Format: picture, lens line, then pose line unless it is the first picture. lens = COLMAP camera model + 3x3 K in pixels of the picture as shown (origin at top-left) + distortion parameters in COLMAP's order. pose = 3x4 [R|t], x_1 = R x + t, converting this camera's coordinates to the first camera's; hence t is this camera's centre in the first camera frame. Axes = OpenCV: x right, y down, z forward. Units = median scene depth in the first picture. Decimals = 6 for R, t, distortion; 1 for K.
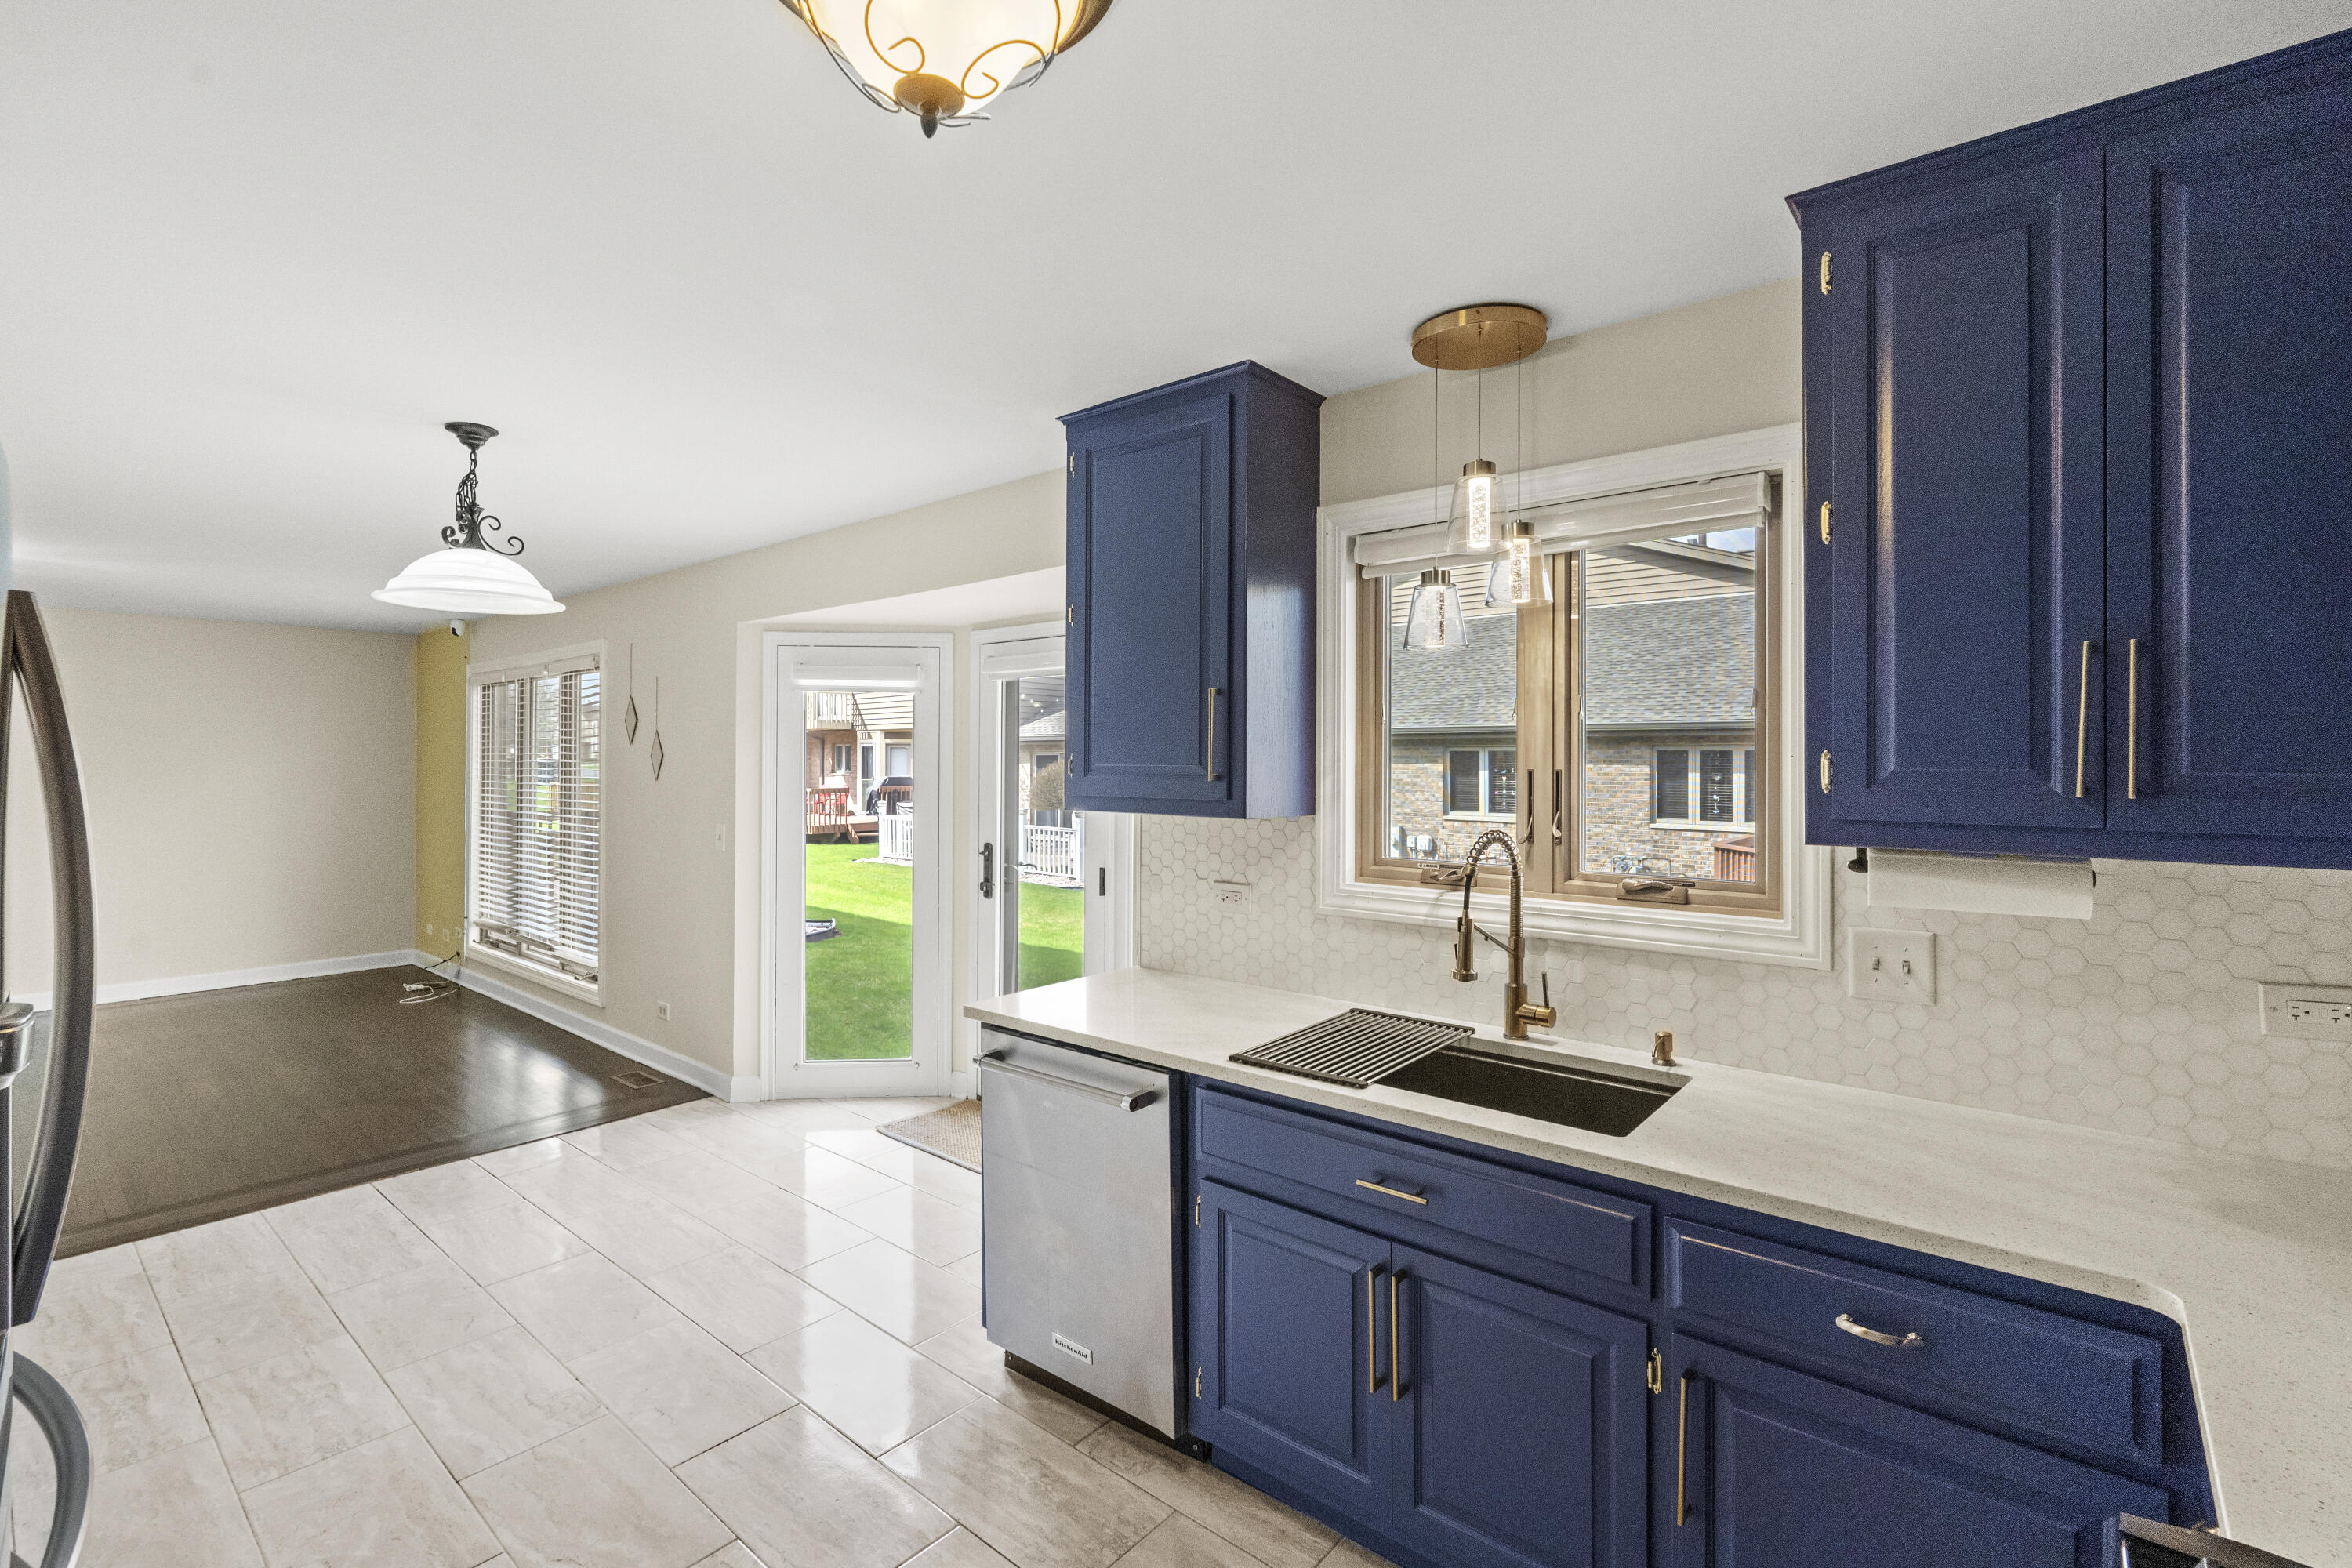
lens RADIAL K [[1071.5, 0, 1176.1], [0, 1071.5, 769.3], [0, 0, 1]] dist [-0.000706, 0.000076]
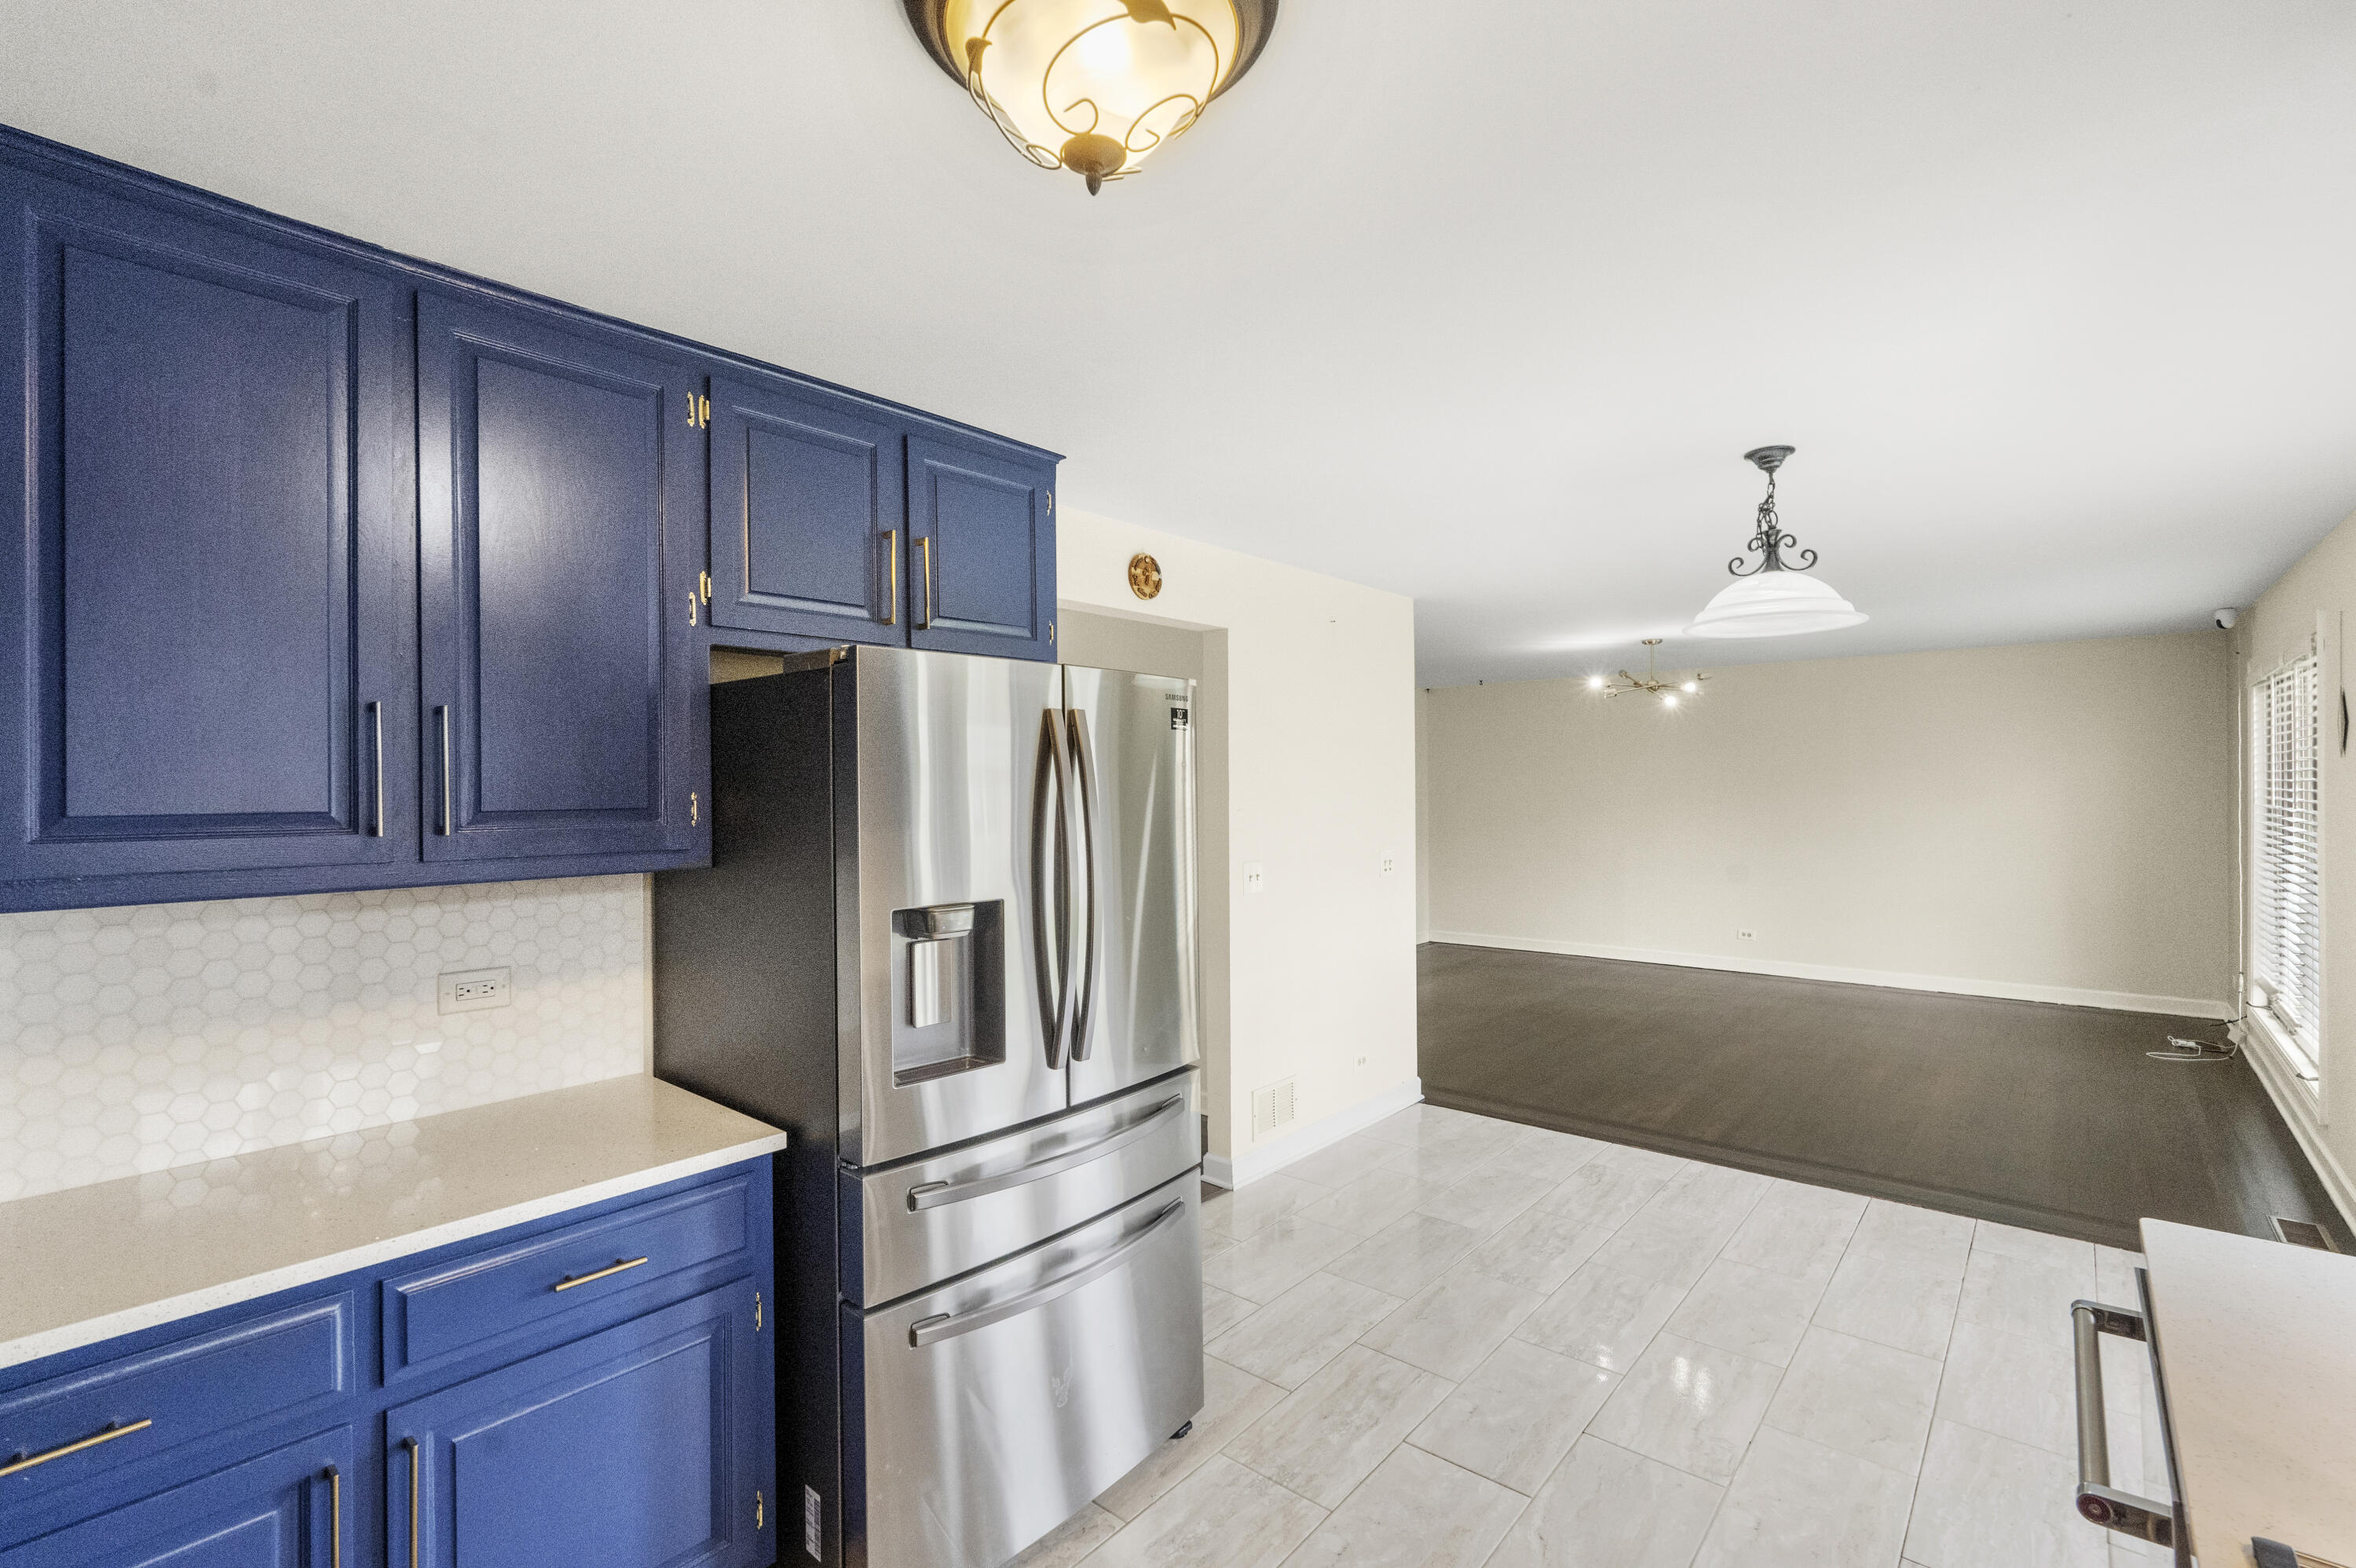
lens RADIAL K [[1044.6, 0, 1167.4], [0, 1044.6, 766.7], [0, 0, 1]] dist [-0.002266, 0.000343]
pose [[-0.005196, -0.017206, -0.999838, 0.324036], [-0.004425, 0.999843, -0.017183, -0.003361], [0.999977, 0.004335, -0.005272, 0.436381]]
